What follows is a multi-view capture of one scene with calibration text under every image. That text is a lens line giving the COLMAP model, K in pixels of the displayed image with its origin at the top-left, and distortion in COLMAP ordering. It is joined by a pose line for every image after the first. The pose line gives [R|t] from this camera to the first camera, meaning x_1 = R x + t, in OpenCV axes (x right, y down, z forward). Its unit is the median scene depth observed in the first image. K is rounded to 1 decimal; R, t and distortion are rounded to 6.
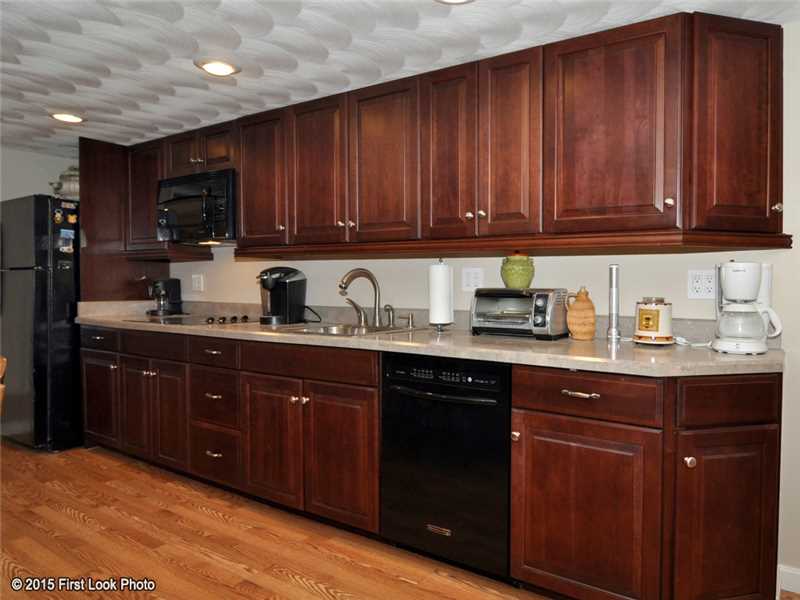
lens RADIAL K [[500.3, 0, 433.9], [0, 500.3, 297.7], [0, 0, 1]] dist [-0.006089, -0.005801]
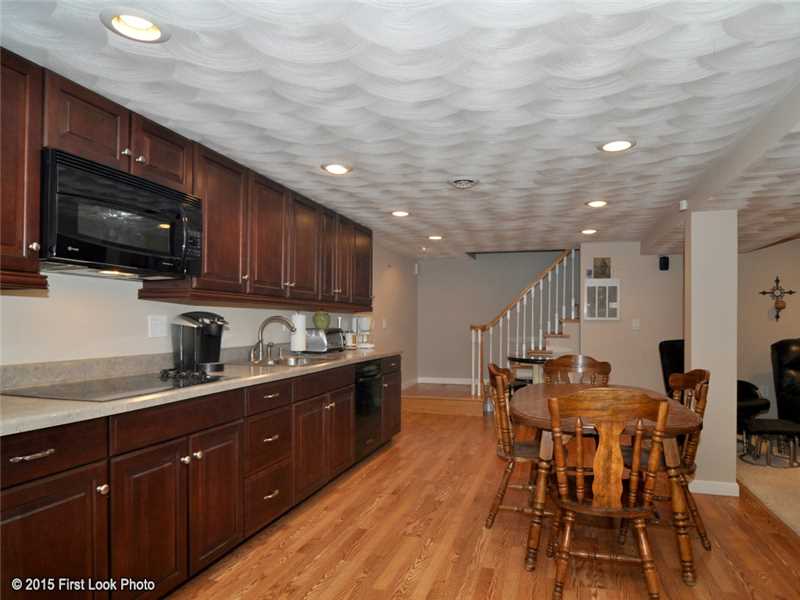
lens RADIAL K [[500.3, 0, 400.4], [0, 500.3, 304.4], [0, 0, 1]] dist [-0.006089, -0.005801]
pose [[-0.231871, 0.017446, 0.972590, -1.667820], [0.004594, 0.999848, -0.016839, -0.070924], [-0.972736, 0.000564, -0.231916, 1.070506]]
